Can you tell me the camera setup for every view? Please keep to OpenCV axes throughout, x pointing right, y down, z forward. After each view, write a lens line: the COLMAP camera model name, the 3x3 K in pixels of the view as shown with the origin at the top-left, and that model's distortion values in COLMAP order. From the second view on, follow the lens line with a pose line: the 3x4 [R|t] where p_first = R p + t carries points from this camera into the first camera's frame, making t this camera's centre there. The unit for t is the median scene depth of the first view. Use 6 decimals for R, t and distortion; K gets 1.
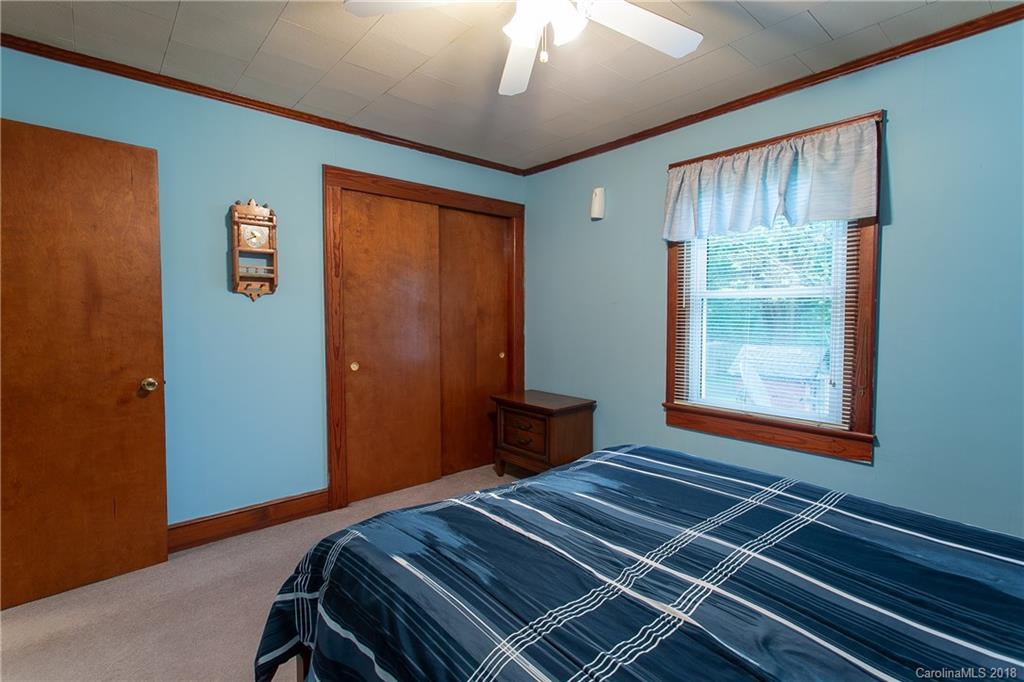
lens RADIAL K [[486.3, 0, 509.2], [0, 486.3, 335.9], [0, 0, 1]] dist [-0.001662, 0.000135]
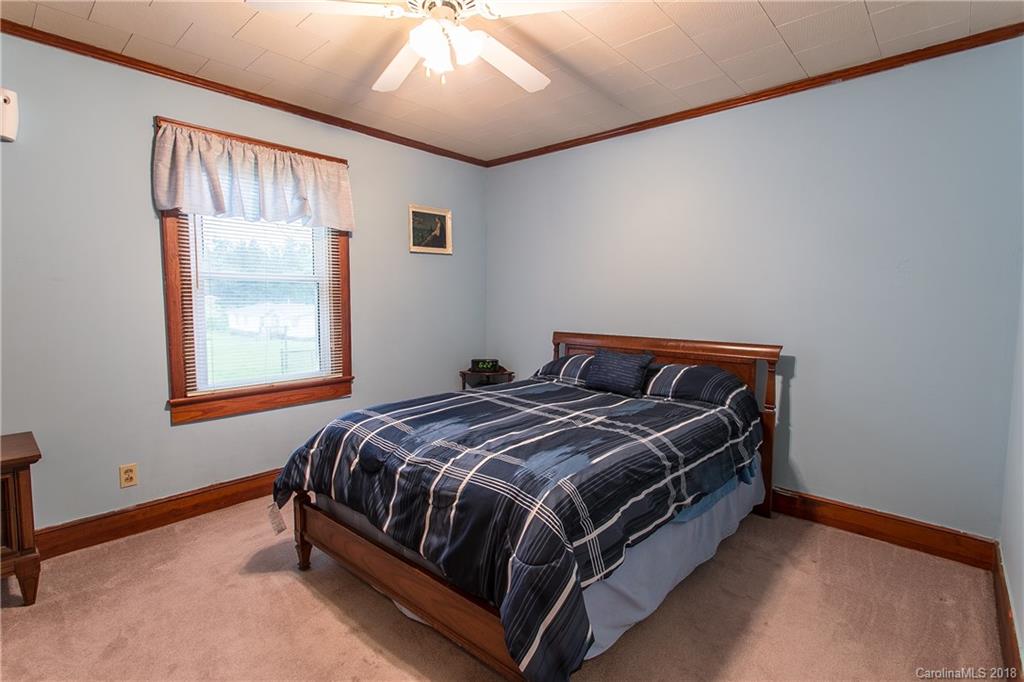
lens RADIAL K [[486.3, 0, 509.2], [0, 486.3, 335.9], [0, 0, 1]] dist [-0.001662, 0.000135]
pose [[-0.137796, -0.079277, 0.987283, -1.244862], [0.034788, 0.995789, 0.084815, -0.051280], [-0.989849, 0.046033, -0.134458, 1.088909]]
